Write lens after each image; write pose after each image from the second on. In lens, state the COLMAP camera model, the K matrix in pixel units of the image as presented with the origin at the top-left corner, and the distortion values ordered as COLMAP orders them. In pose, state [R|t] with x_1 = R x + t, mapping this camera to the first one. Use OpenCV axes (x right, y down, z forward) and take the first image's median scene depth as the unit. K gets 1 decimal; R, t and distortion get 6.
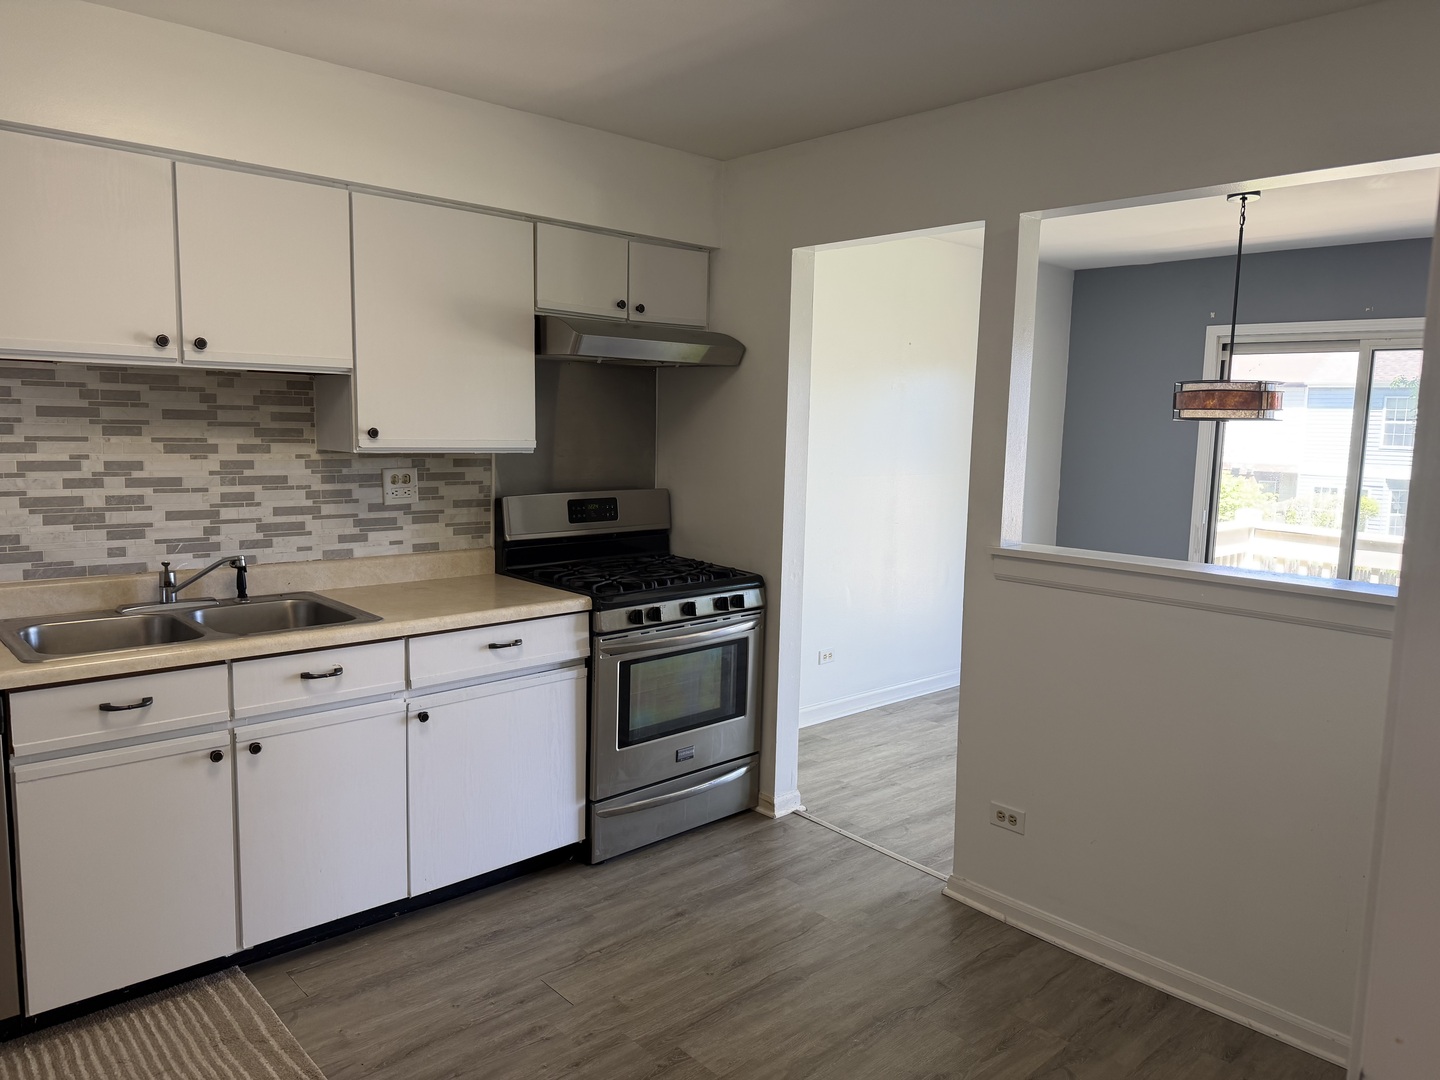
lens RADIAL K [[1008.2, 0, 752.5], [0, 1008.2, 549.4], [0, 0, 1]] dist [-0.003812, -0.017906]
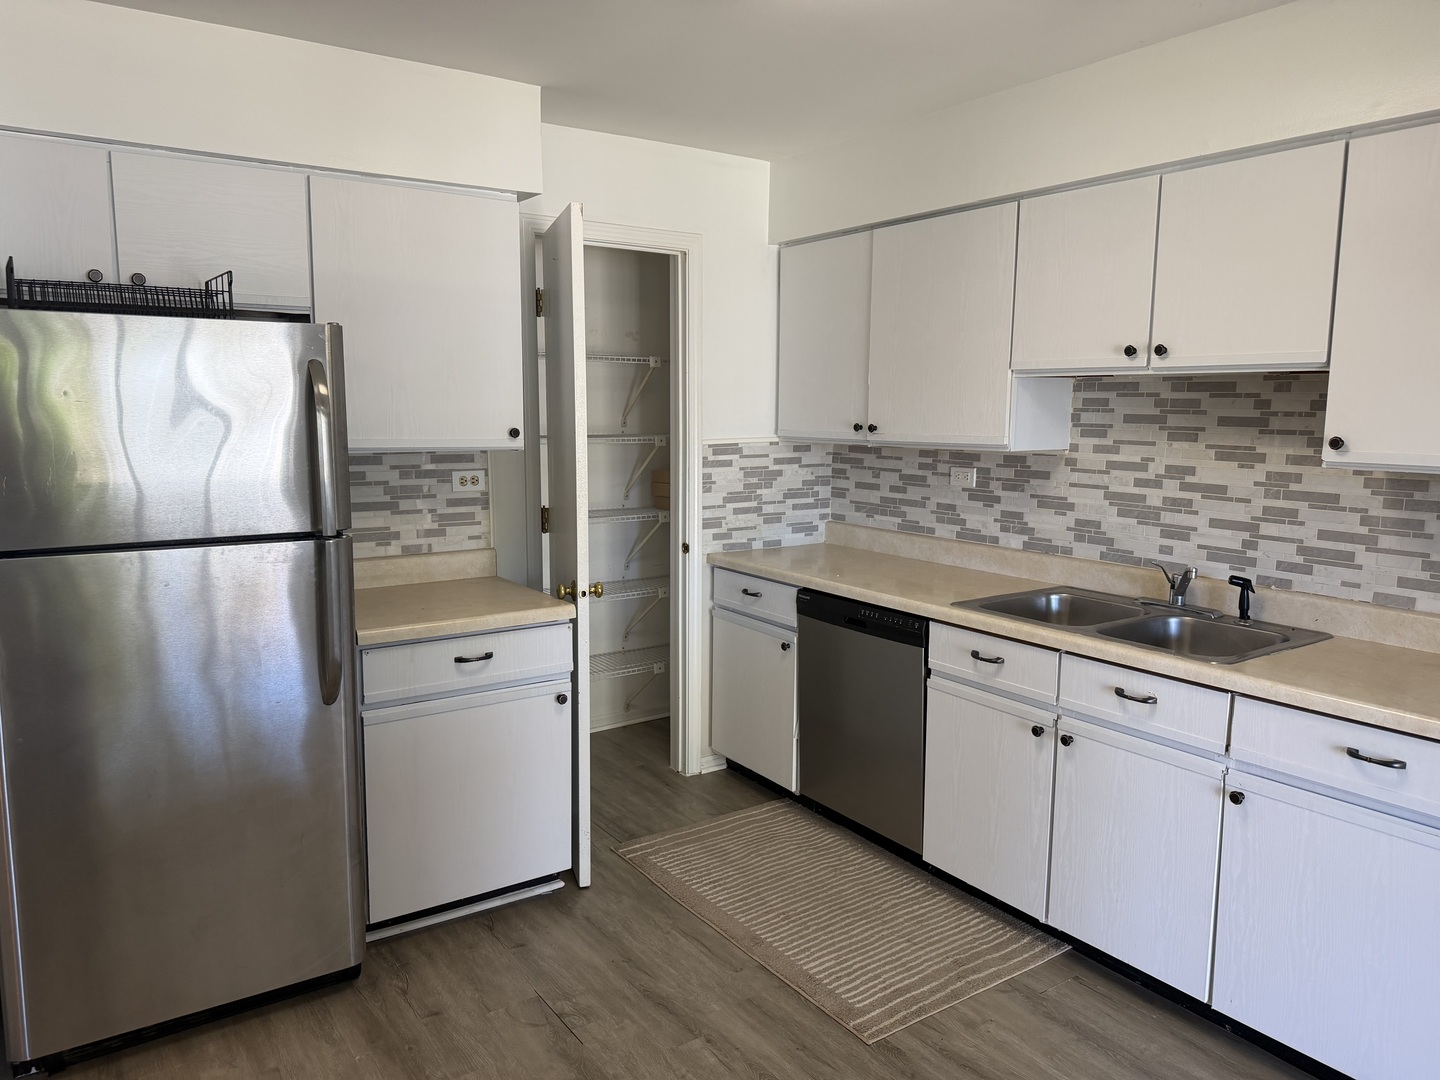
lens RADIAL K [[1008.2, 0, 694.4], [0, 1008.2, 549.8], [0, 0, 1]] dist [-0.003812, -0.017906]
pose [[-0.169608, 0.114671, -0.978818, 0.485018], [-0.136781, 0.980856, 0.138610, -0.074812], [0.975973, 0.157393, -0.150676, 0.646748]]
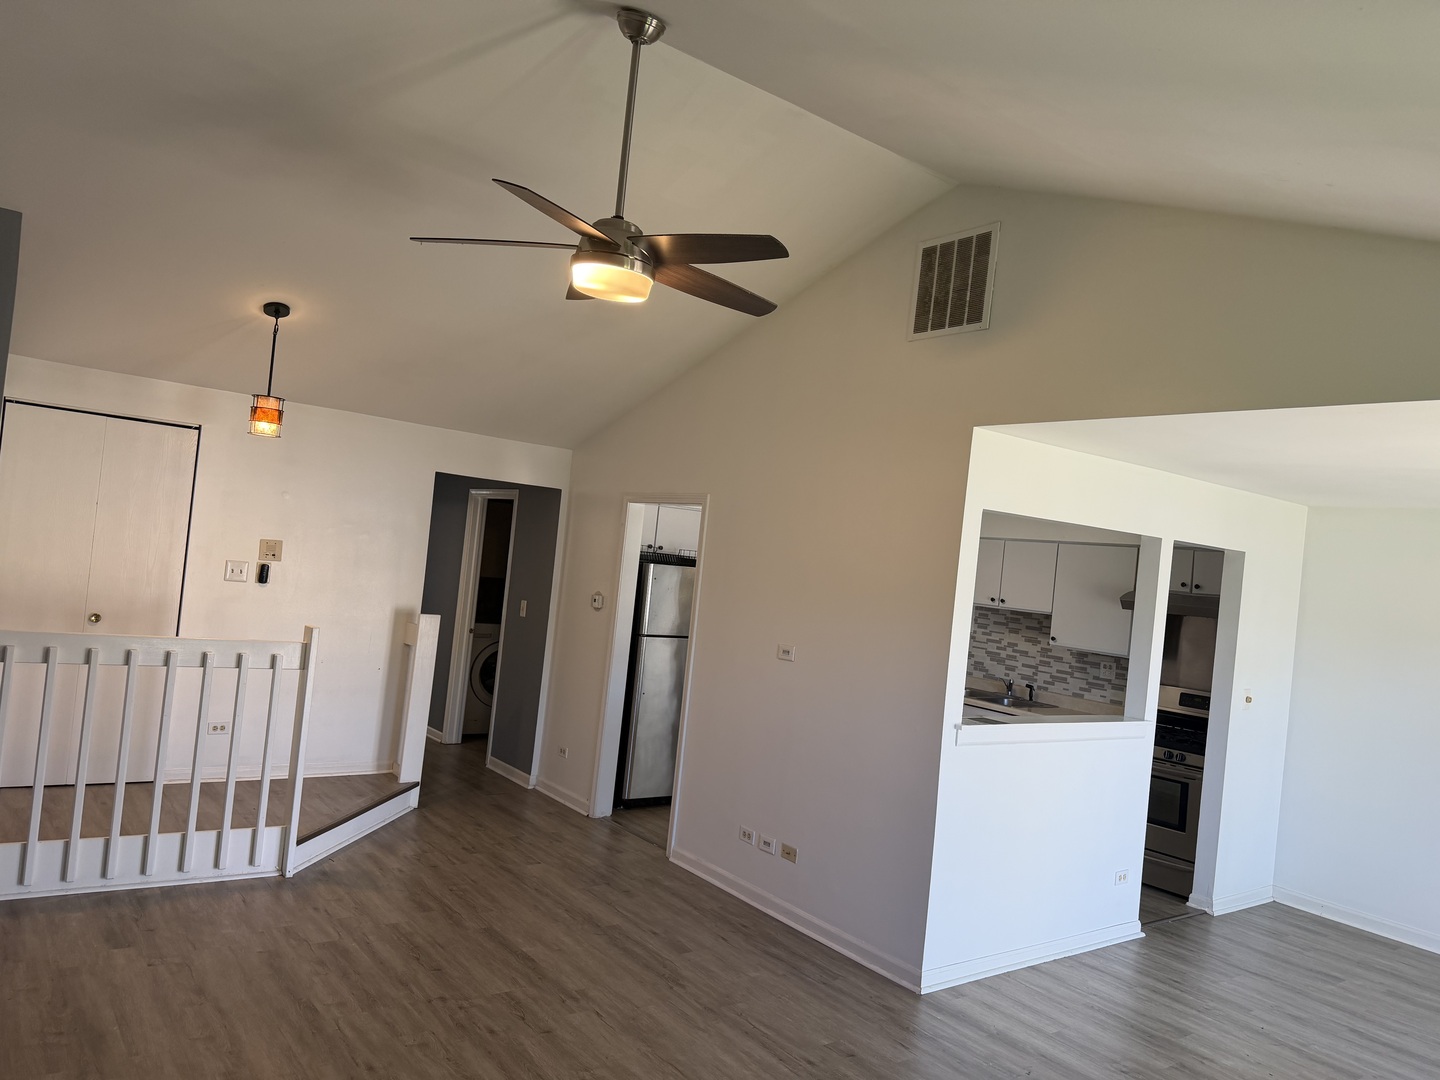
lens RADIAL K [[1008.2, 0, 690.2], [0, 1008.2, 539.6], [0, 0, 1]] dist [-0.003812, -0.017906]
pose [[-0.124520, -0.051167, -0.990897, 2.161351], [-0.228164, 0.973383, -0.021591, -0.097330], [0.965627, 0.223398, -0.132880, 0.427731]]
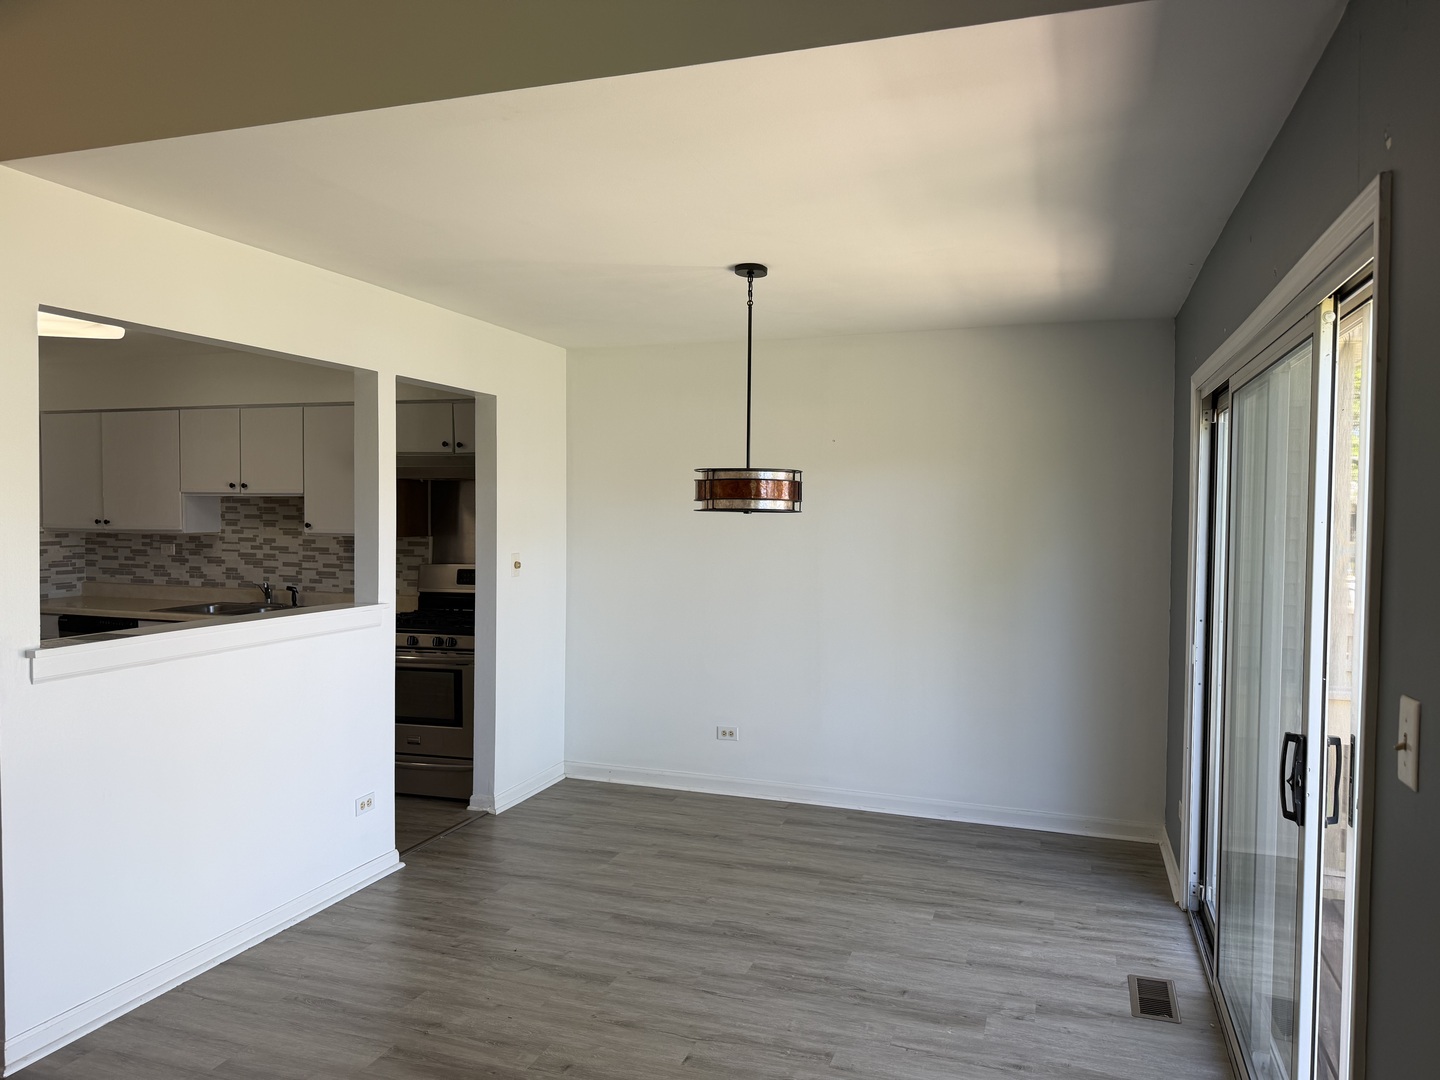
lens RADIAL K [[1008.2, 0, 729.1], [0, 1008.2, 541.3], [0, 0, 1]] dist [-0.003812, -0.017906]
pose [[0.482689, 0.008697, -0.875749, 1.749741], [-0.109744, 0.992670, -0.050630, -0.076671], [0.868889, 0.120547, 0.480105, 0.780764]]
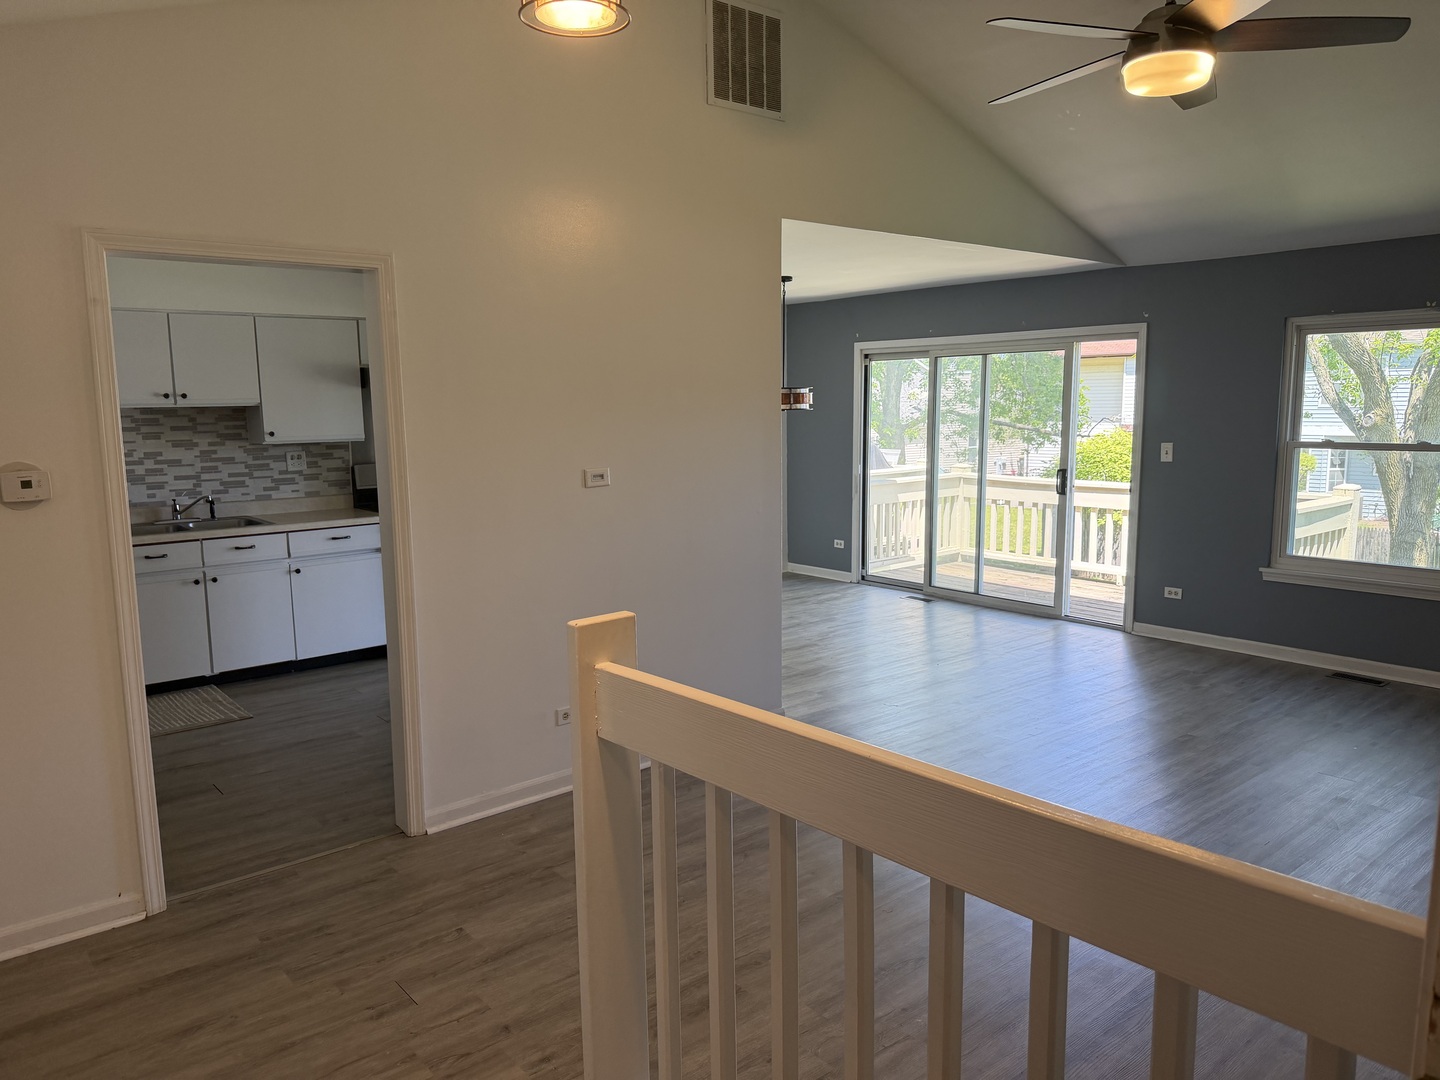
lens RADIAL K [[1008.2, 0, 738.2], [0, 1008.2, 558.0], [0, 0, 1]] dist [-0.003812, -0.017906]
pose [[0.998346, -0.025256, -0.051651, 0.664497], [0.026856, 0.999173, 0.030539, 0.097305], [0.050837, -0.031875, 0.998198, -0.990906]]
